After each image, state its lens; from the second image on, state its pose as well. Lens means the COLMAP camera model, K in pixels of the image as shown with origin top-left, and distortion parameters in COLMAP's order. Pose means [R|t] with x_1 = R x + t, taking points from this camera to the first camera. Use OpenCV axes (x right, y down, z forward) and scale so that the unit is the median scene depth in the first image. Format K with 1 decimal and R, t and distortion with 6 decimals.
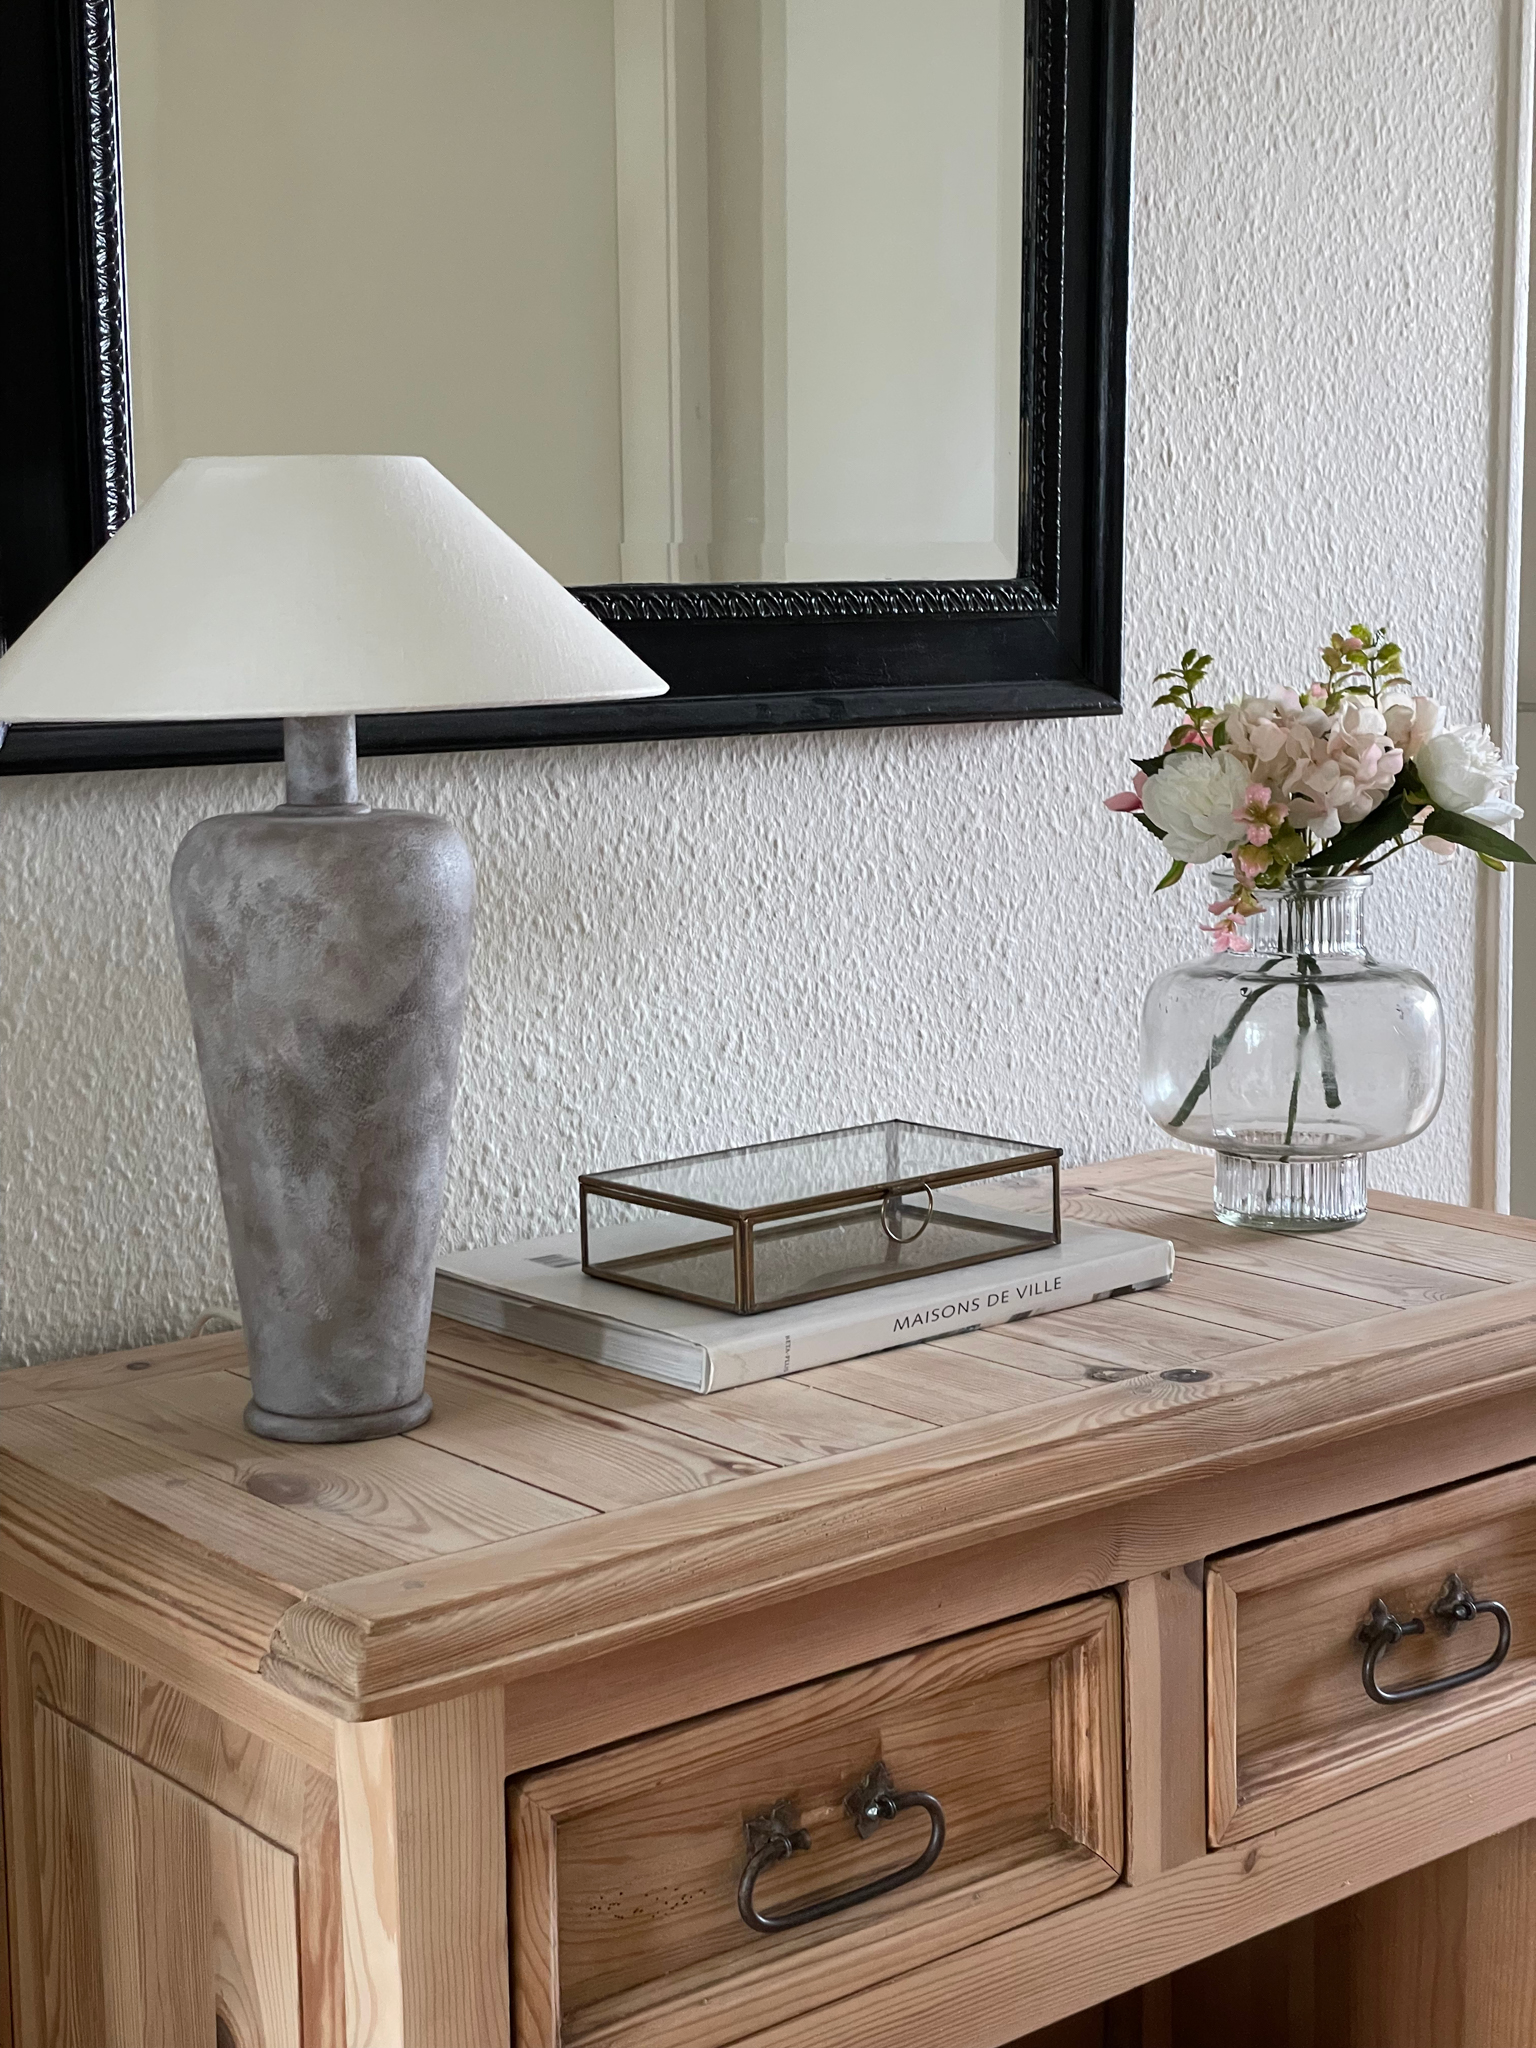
lens RADIAL K [[3055.0, 0, 760.8], [0, 3055.0, 1030.6], [0, 0, 1]] dist [0.042107, 0.000000]
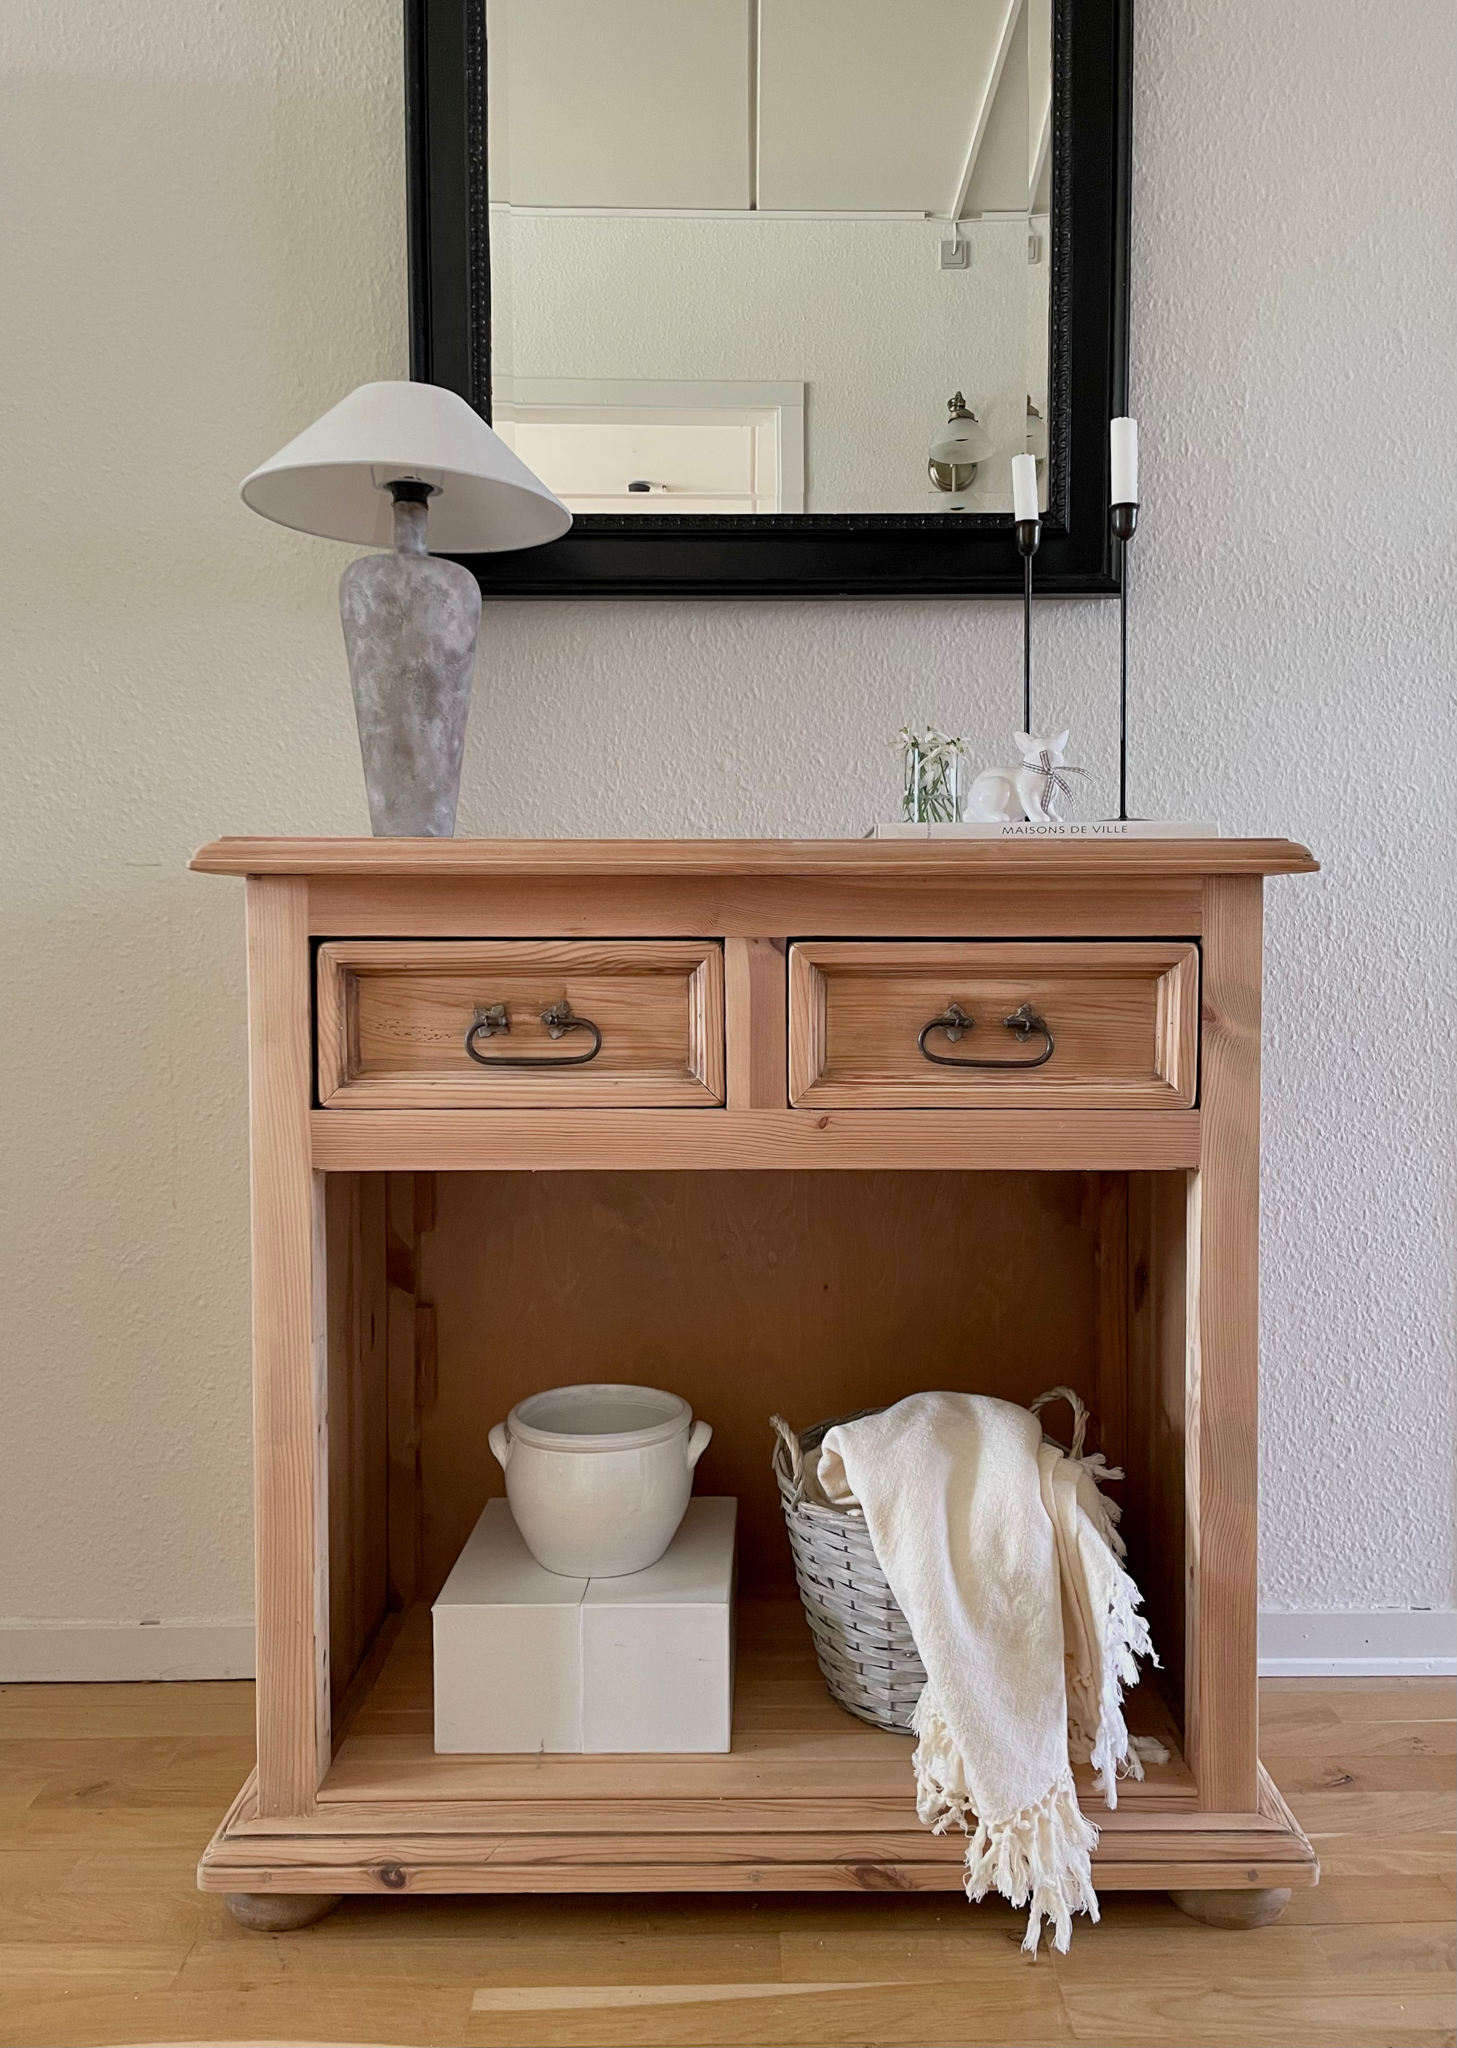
lens RADIAL K [[1563.6, 0, 736.5], [0, 1563.6, 1009.2], [0, 0, 1]] dist [0.024465, -0.052145]
pose [[0.774907, 0.053128, -0.629838, 0.660625], [-0.102547, 0.993827, -0.042335, 0.240939], [0.623701, 0.097394, 0.775572, 0.257086]]
